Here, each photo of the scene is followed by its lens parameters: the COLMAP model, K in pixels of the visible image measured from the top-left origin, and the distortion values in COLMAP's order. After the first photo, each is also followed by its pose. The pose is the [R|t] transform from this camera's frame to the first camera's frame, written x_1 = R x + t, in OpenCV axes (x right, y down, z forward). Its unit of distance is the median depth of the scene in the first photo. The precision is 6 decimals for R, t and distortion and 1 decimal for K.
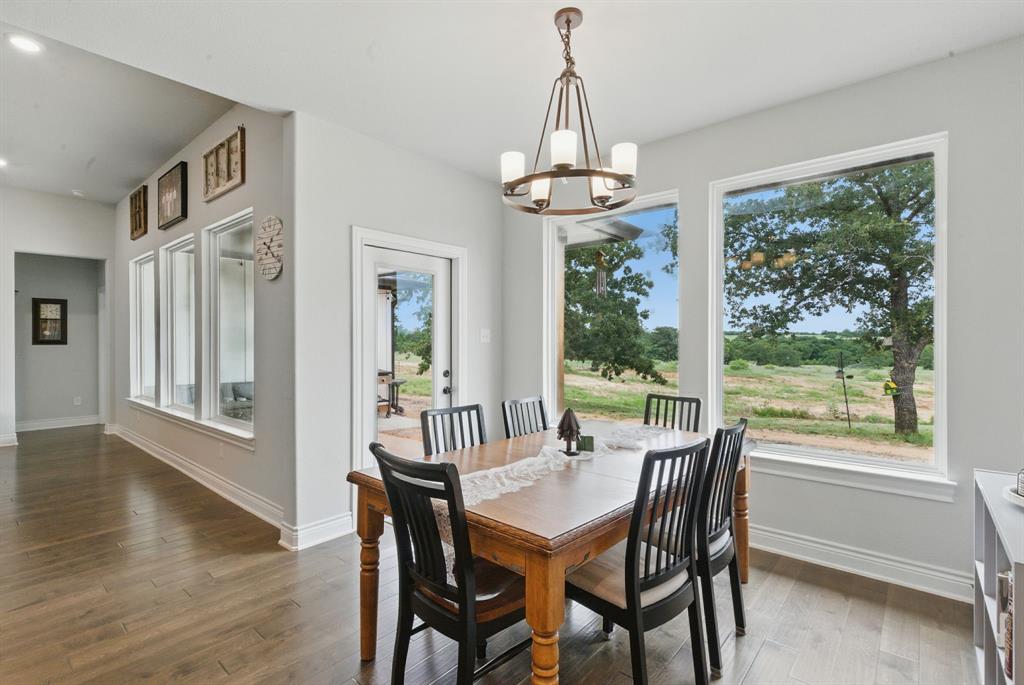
lens RADIAL K [[477.8, 0, 512.0], [0, 477.8, 342.5], [0, 0, 1]] dist [0.003267, -0.000112]
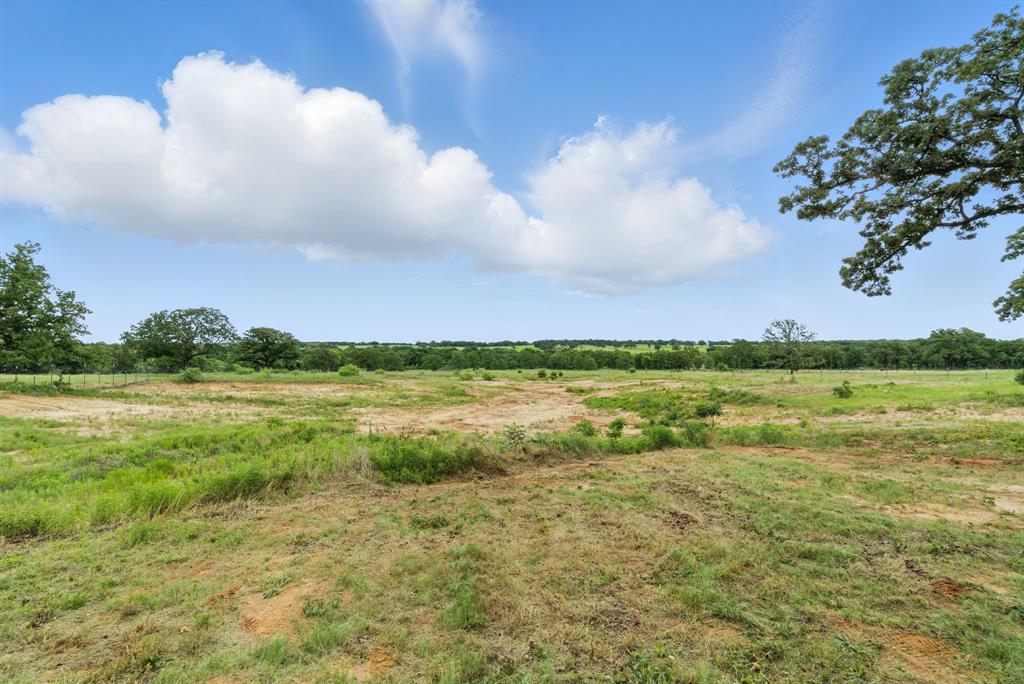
lens RADIAL K [[466.0, 0, 512.0], [0, 466.0, 342.0], [0, 0, 1]] dist [0.001626, -0.000477]
pose [[0.713210, 0.002996, 0.700944, 0.692289], [0.012678, 0.999772, -0.017172, 0.104610], [-0.700836, 0.021134, 0.713009, 1.404115]]
